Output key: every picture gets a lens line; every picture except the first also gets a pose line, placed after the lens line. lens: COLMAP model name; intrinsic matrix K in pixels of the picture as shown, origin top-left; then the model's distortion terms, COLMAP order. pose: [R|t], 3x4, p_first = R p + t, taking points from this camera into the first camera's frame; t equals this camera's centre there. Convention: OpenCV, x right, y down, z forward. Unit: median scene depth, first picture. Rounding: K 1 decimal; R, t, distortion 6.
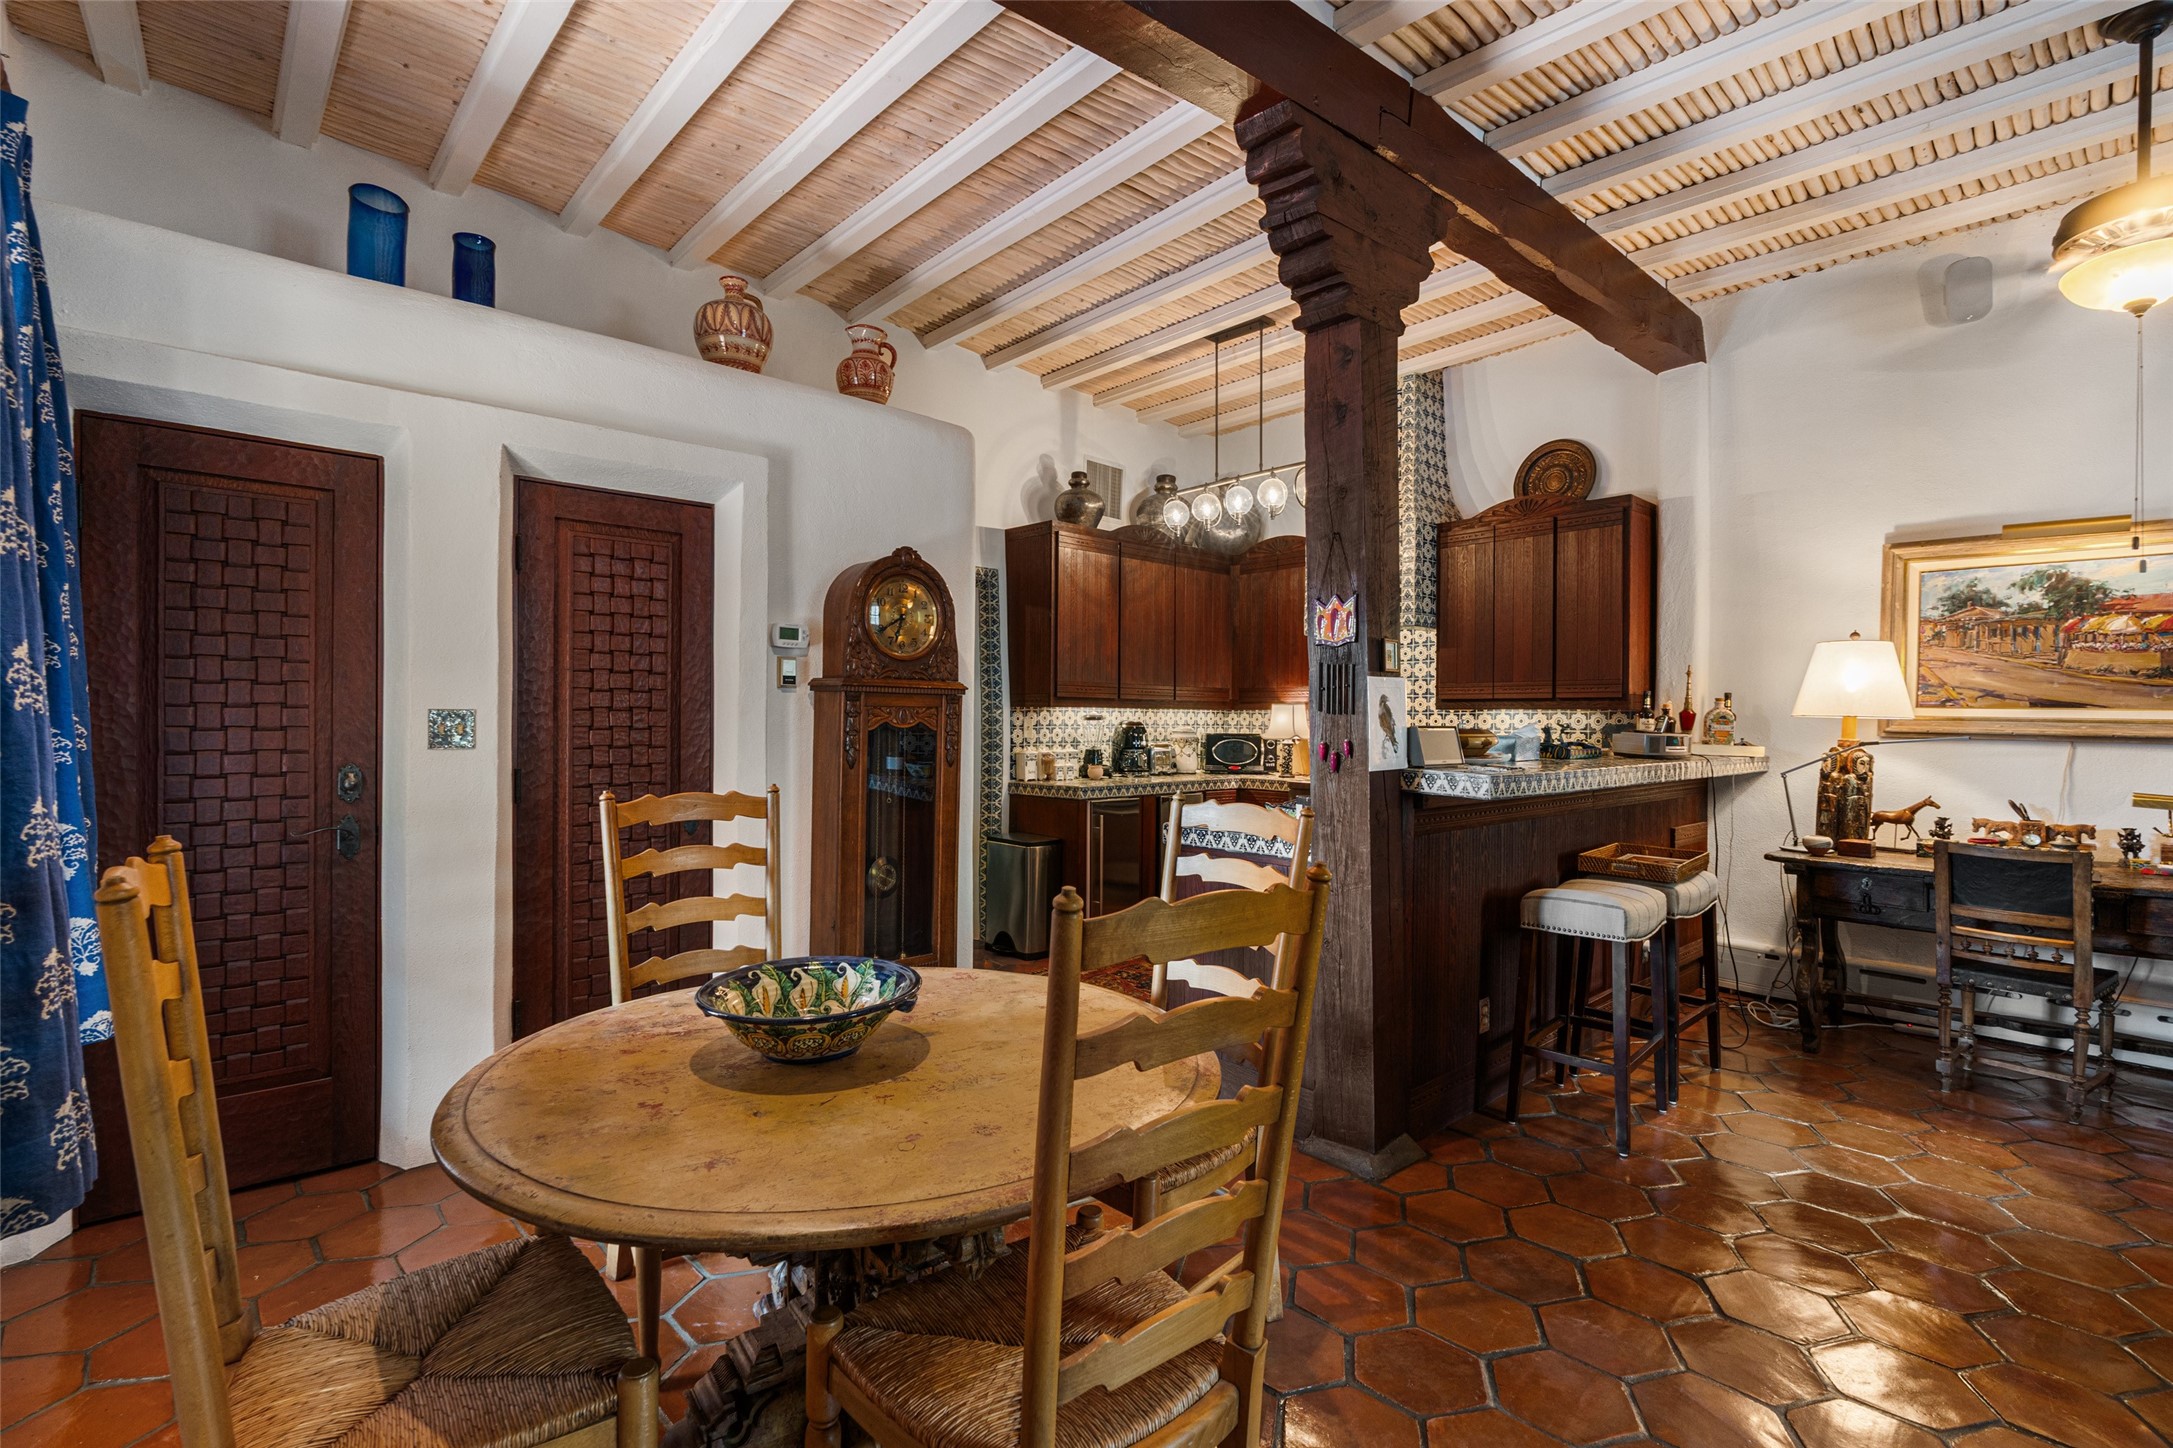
lens RADIAL K [[990.4, 0, 1083.6], [0, 990.4, 725.4], [0, 0, 1]] dist [-0.002969, -0.000028]
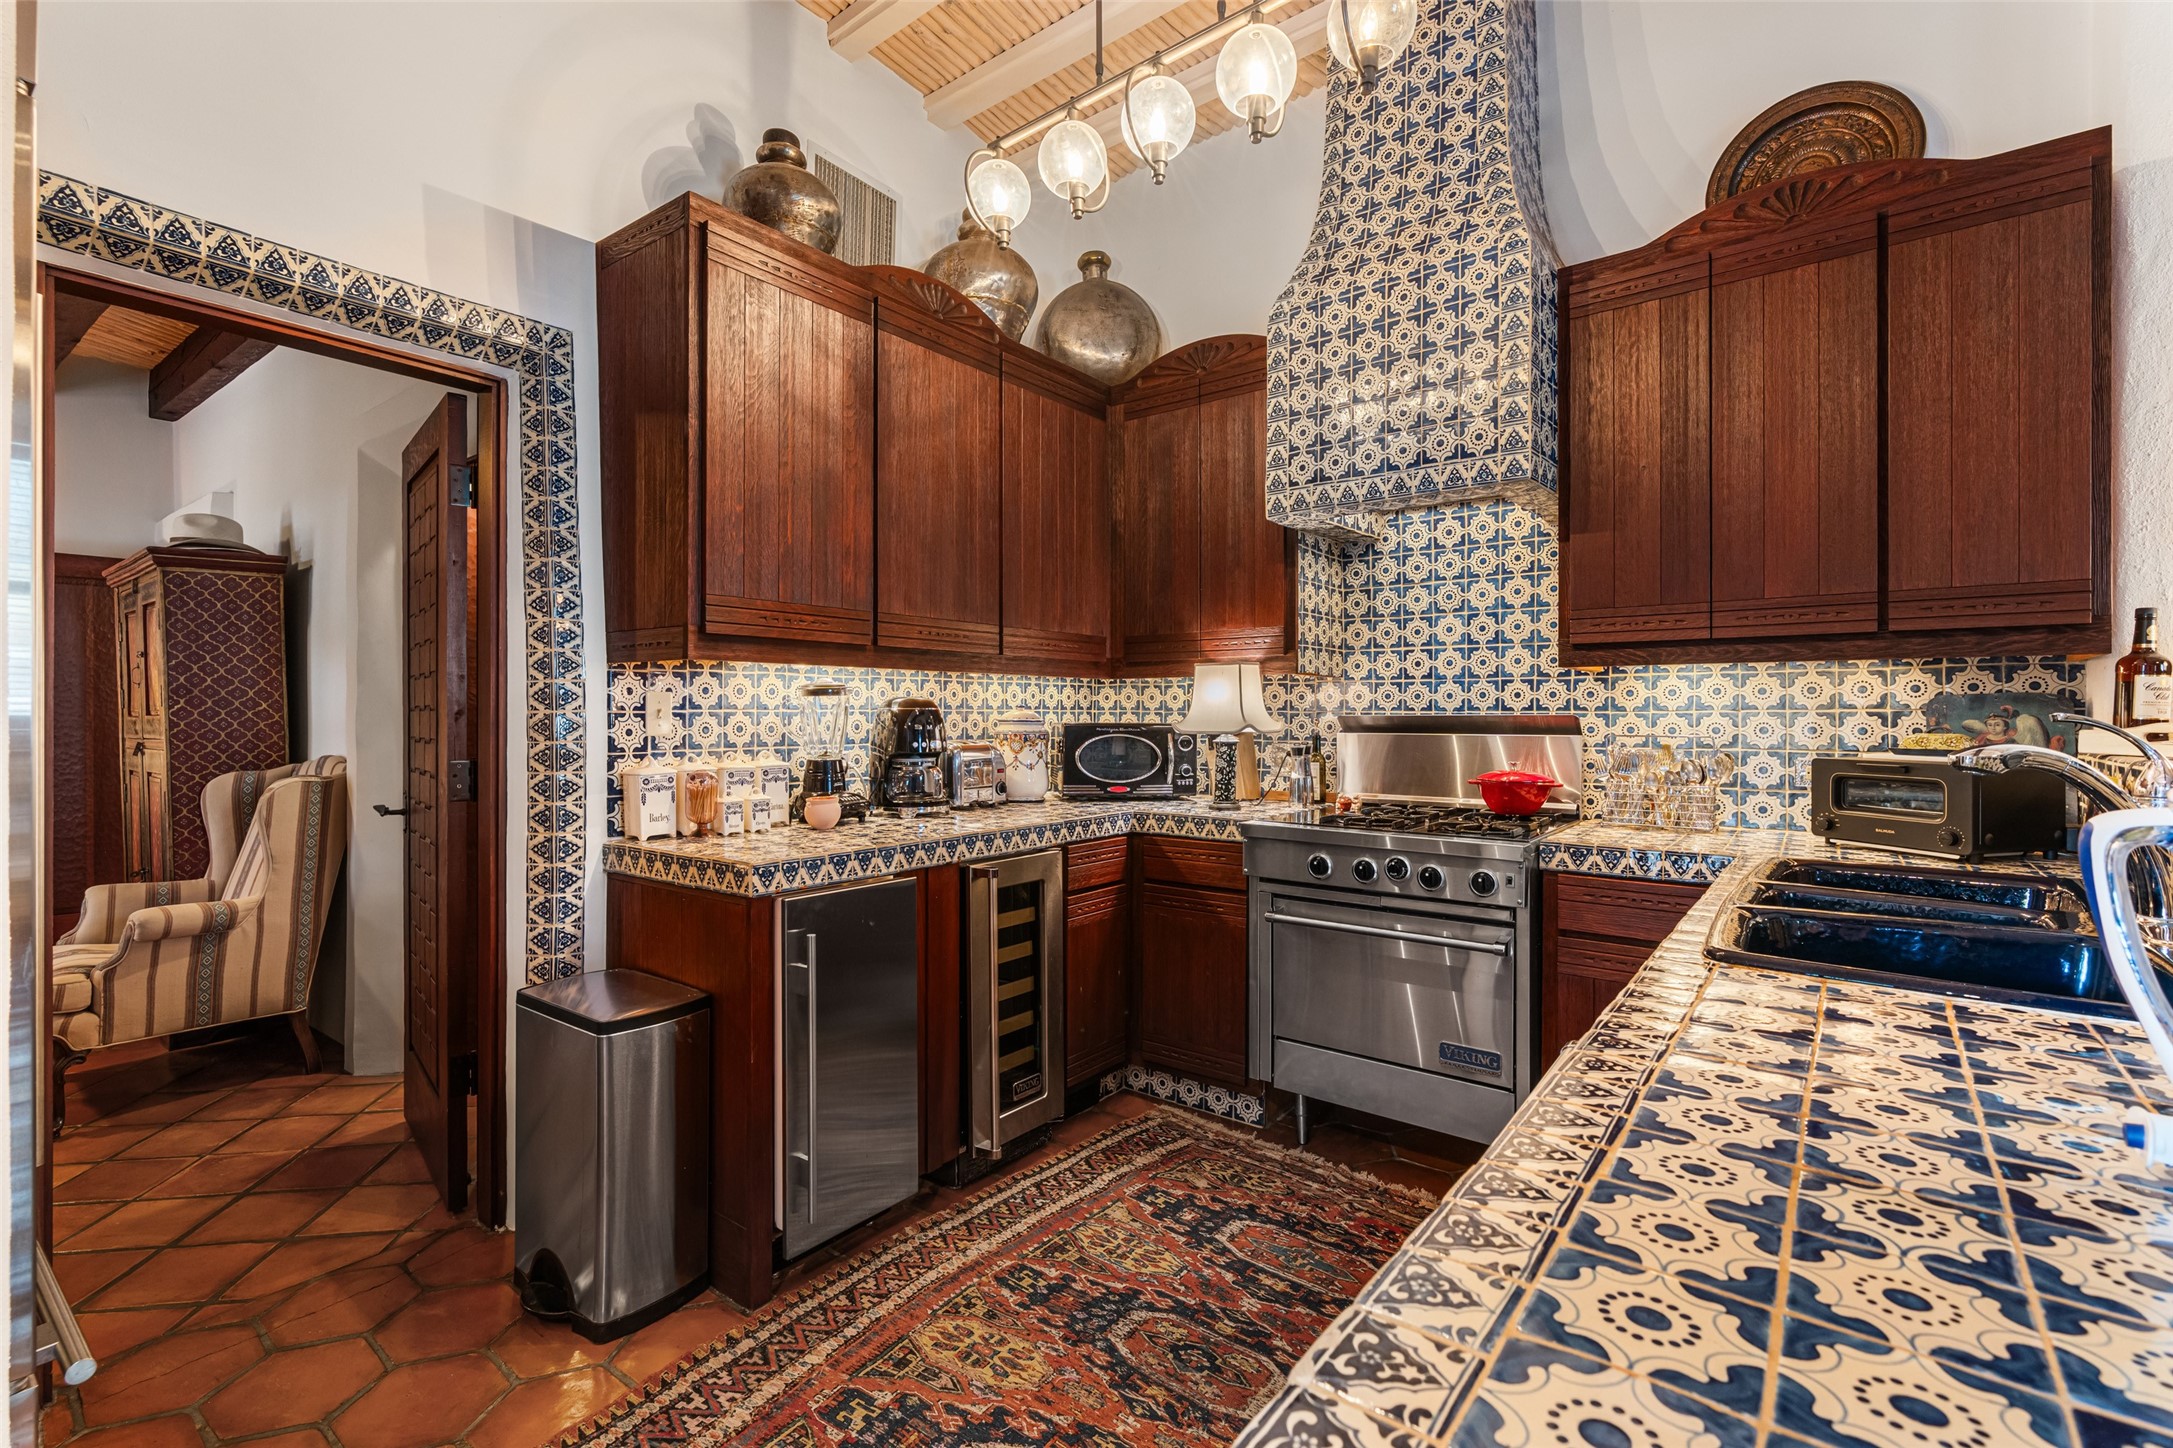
lens RADIAL K [[990.4, 0, 1090.7], [0, 990.4, 715.4], [0, 0, 1]] dist [-0.002969, -0.000028]
pose [[0.984932, -0.006471, 0.172818, 0.052497], [0.006718, 0.999977, -0.000842, 0.004983], [-0.172809, 0.001990, 0.984953, 0.528986]]
